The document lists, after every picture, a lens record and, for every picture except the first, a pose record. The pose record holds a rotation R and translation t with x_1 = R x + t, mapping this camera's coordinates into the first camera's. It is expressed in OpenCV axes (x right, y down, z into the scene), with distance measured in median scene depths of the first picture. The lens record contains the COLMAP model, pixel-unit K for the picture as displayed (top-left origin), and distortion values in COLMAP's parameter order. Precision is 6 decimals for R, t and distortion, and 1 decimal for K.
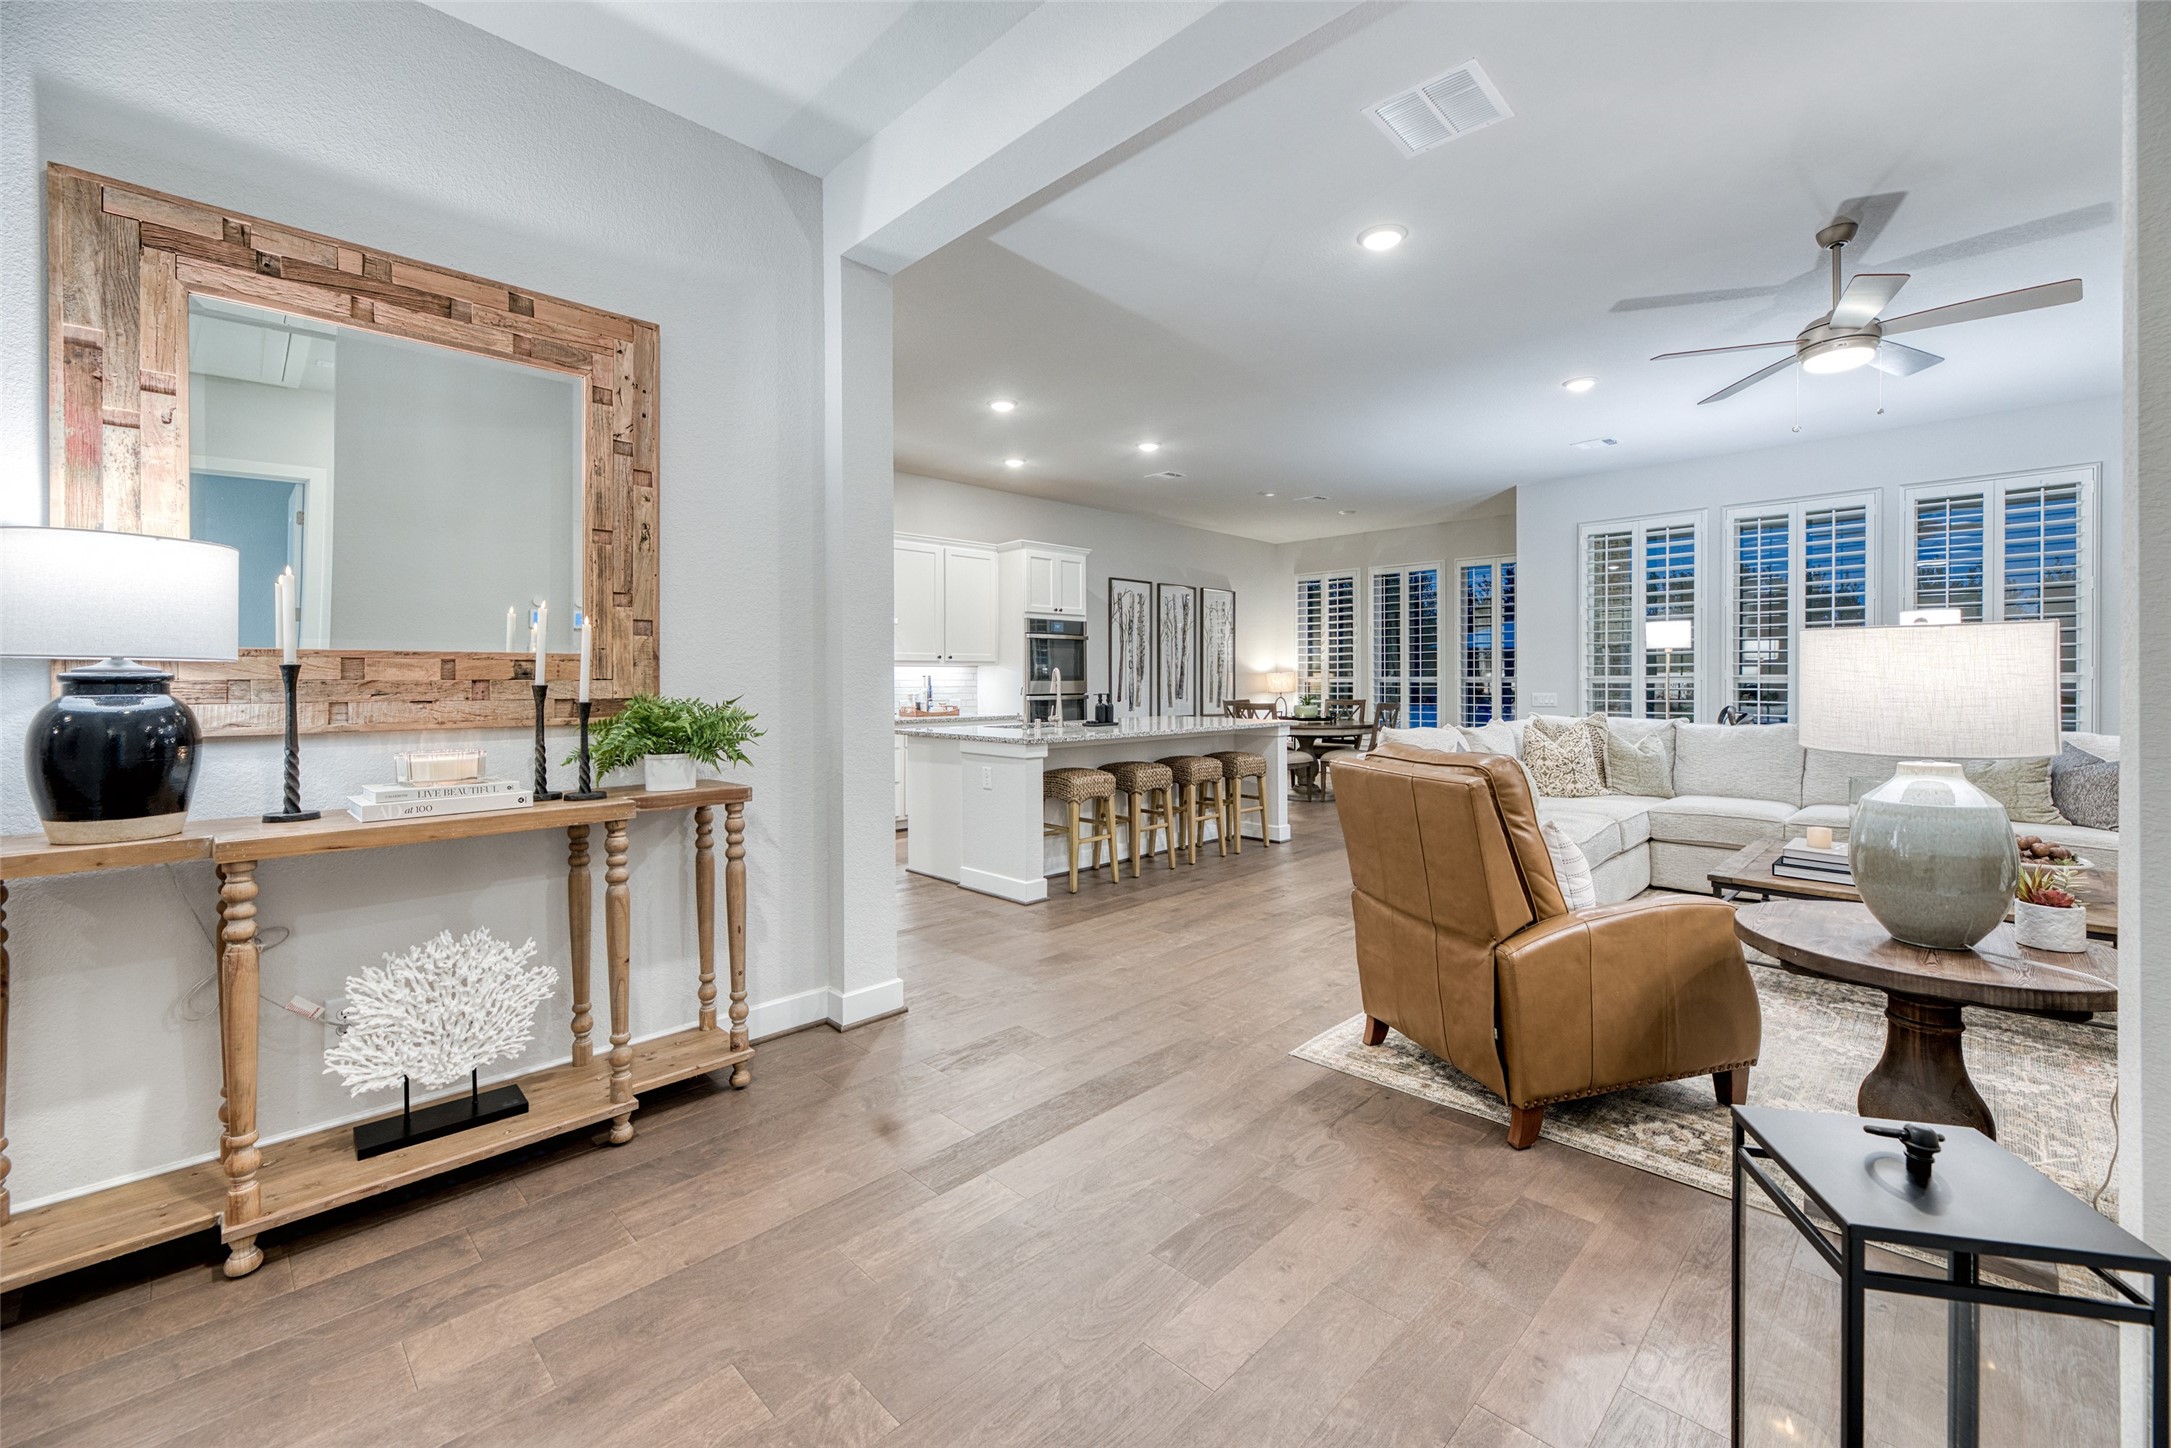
lens RADIAL K [[892.9, 0, 1101.8], [0, 892.9, 681.6], [0, 0, 1]] dist [0.001265, -0.000245]
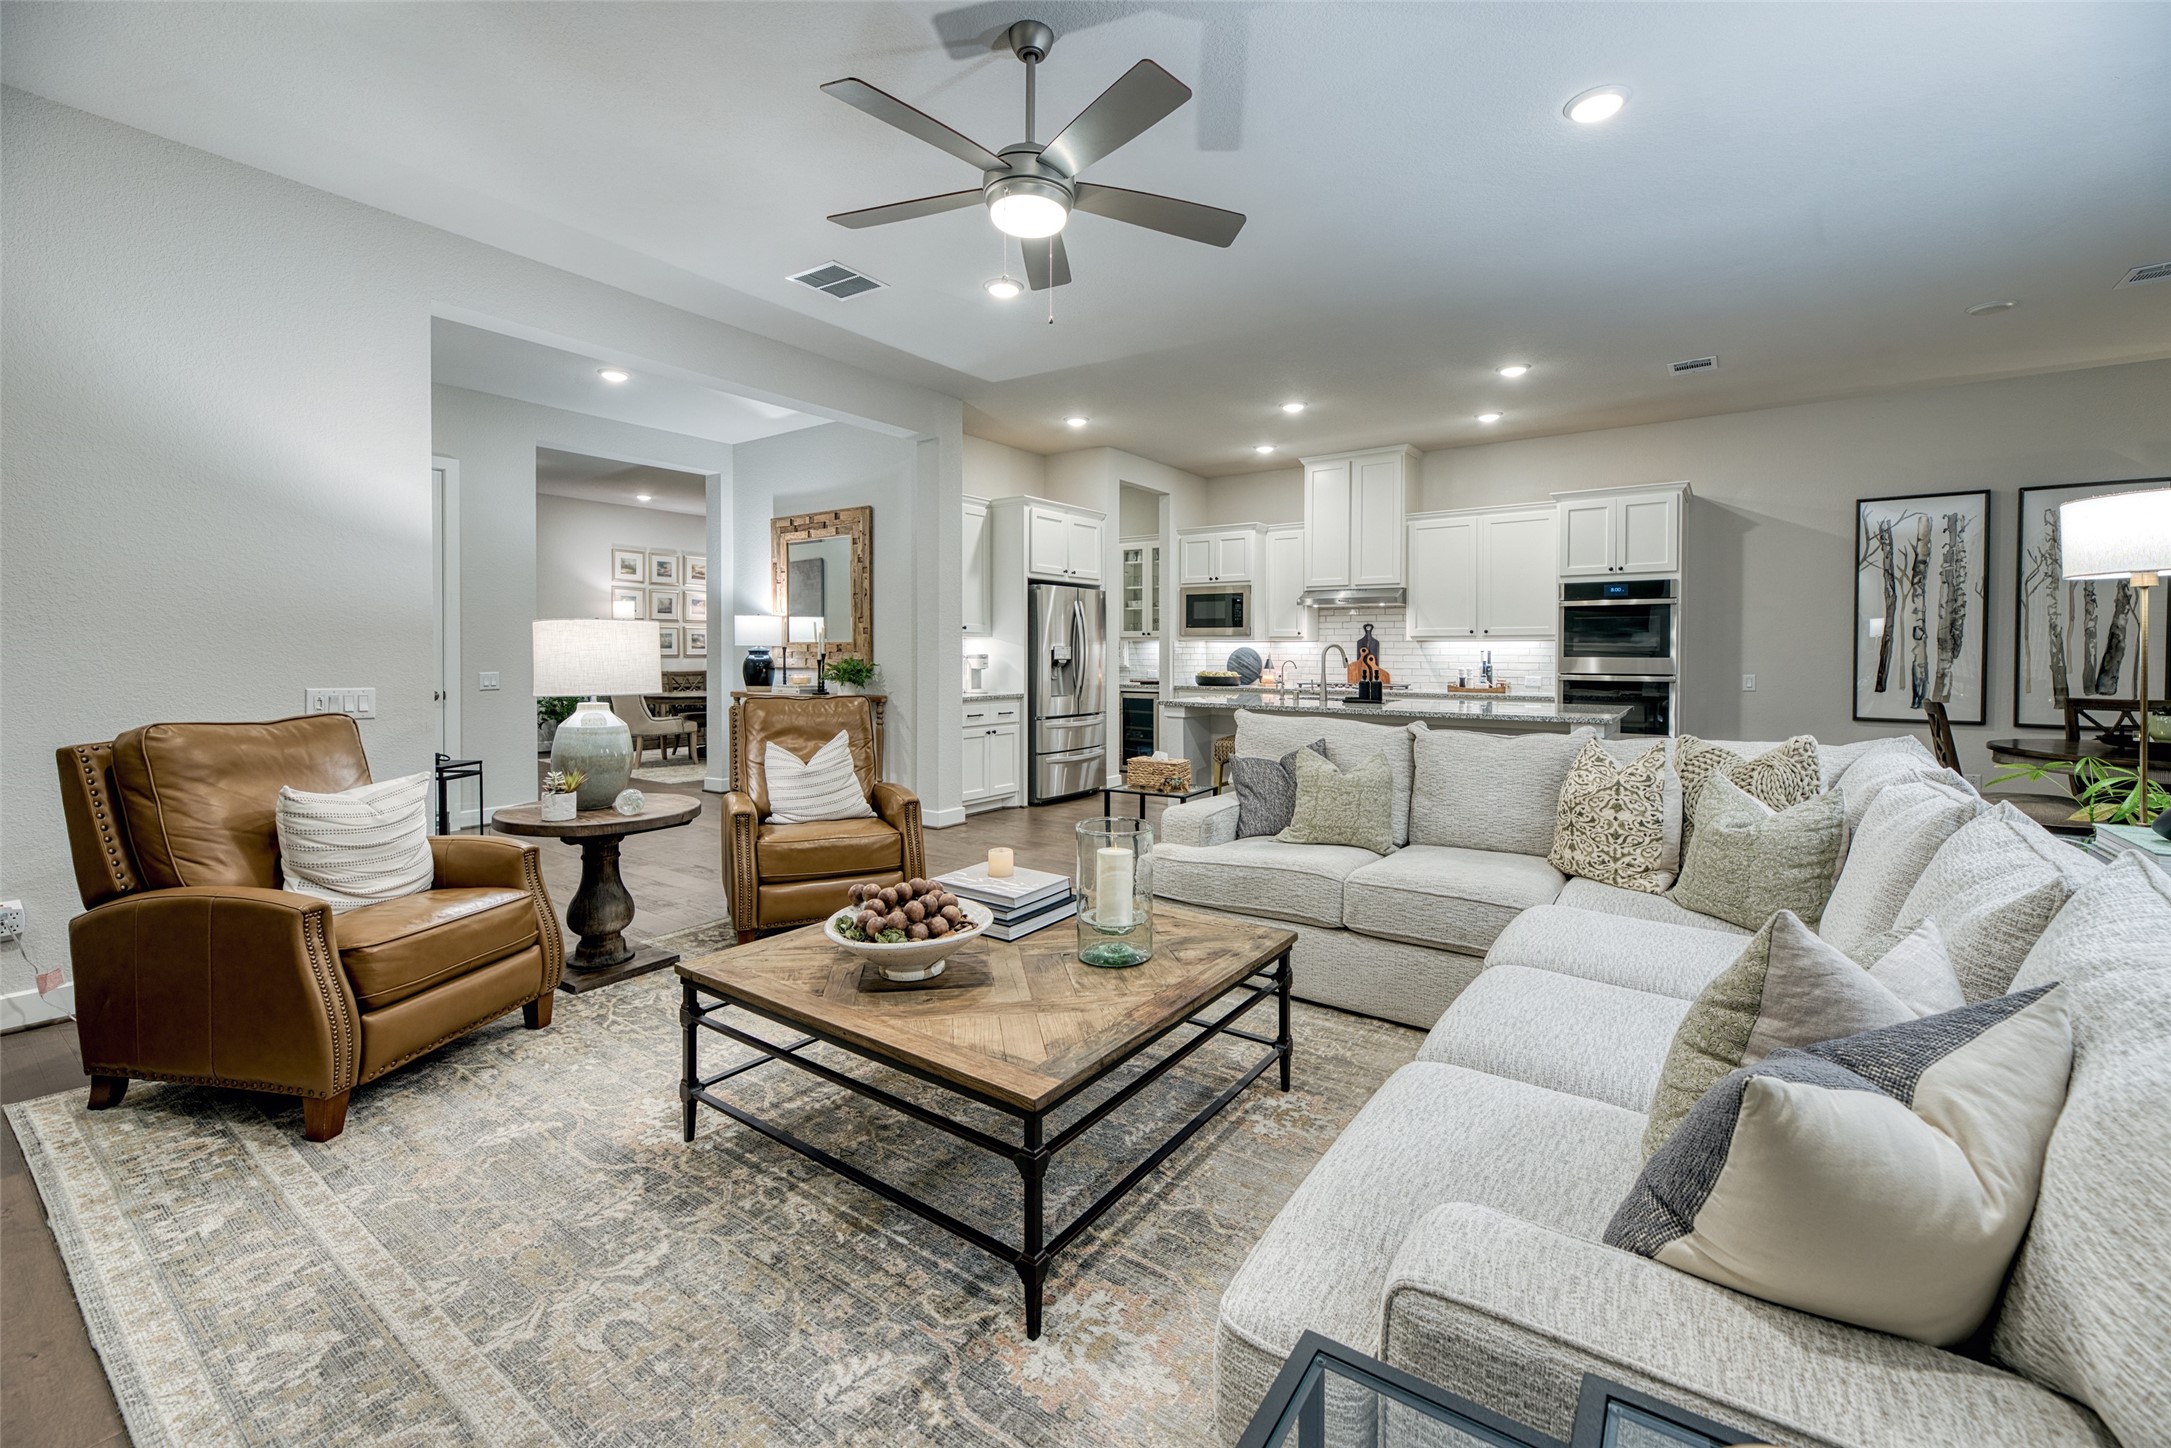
lens RADIAL K [[903.1, 0, 1086.2], [0, 903.1, 663.4], [0, 0, 1]] dist [0.001712, -0.000372]
pose [[0.152354, 0.016241, -0.988193, 2.035884], [-0.007266, 0.999856, 0.015313, -0.013249], [0.988299, 0.004847, 0.152450, 1.222007]]
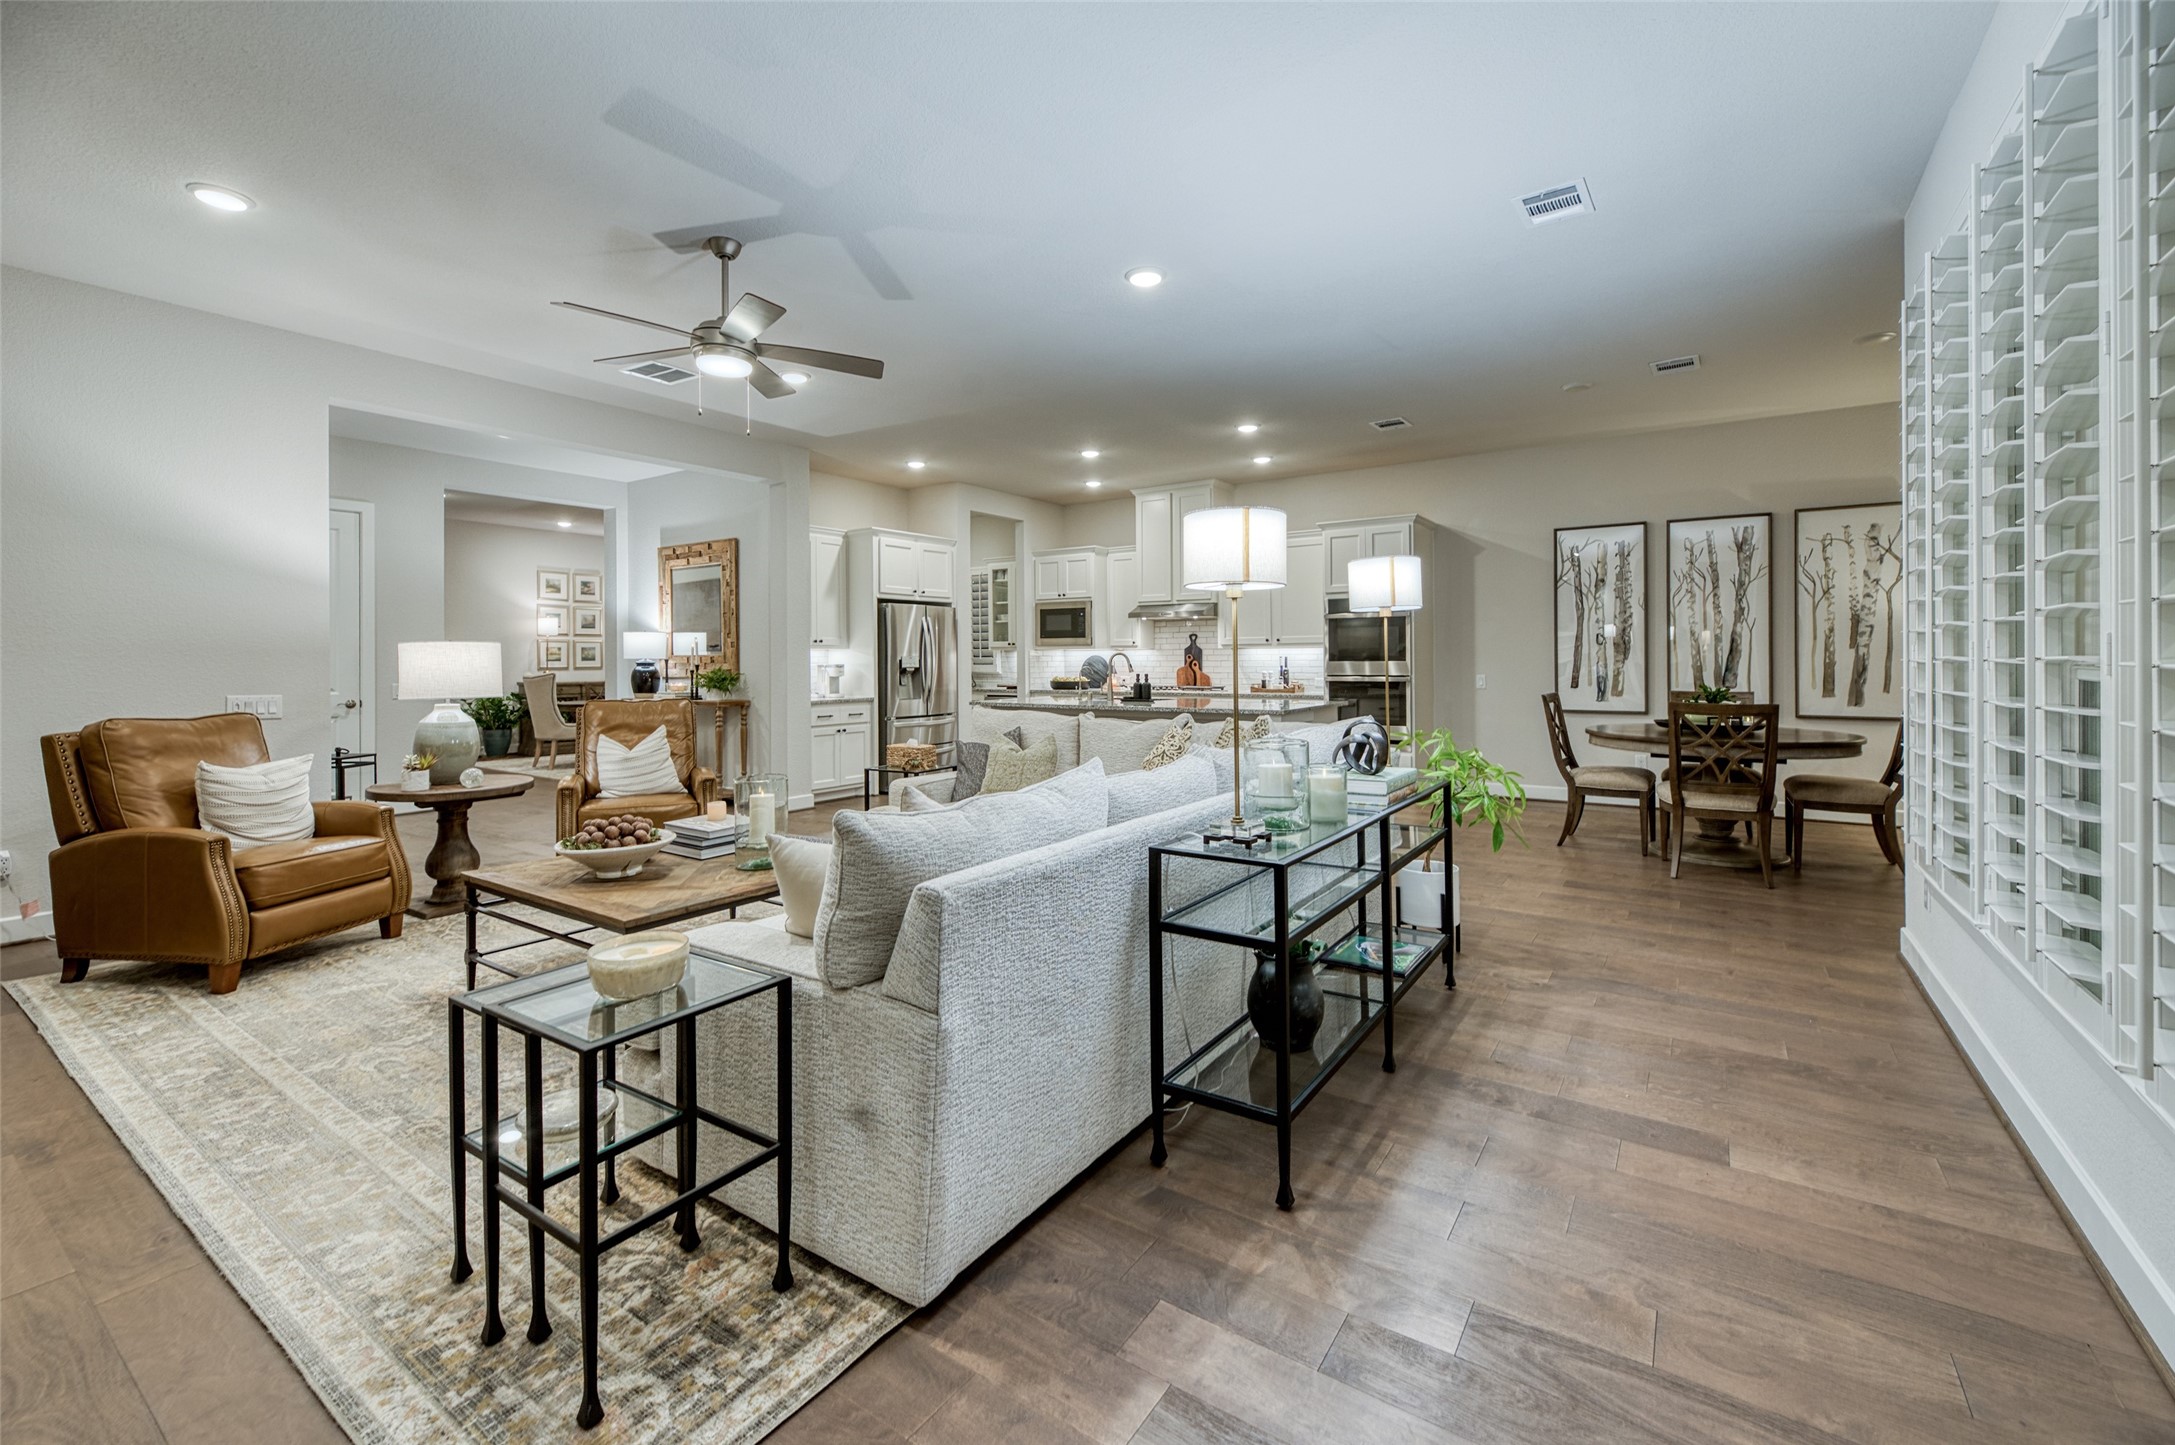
lens RADIAL K [[910.5, 0, 1089.1], [0, 910.5, 655.0], [0, 0, 1]] dist [0.000264, 0.000337]
pose [[0.174632, -0.002137, -0.984632, 2.562952], [0.002328, 0.999996, -0.001757, -0.019657], [0.984631, -0.001985, 0.174636, 1.616845]]
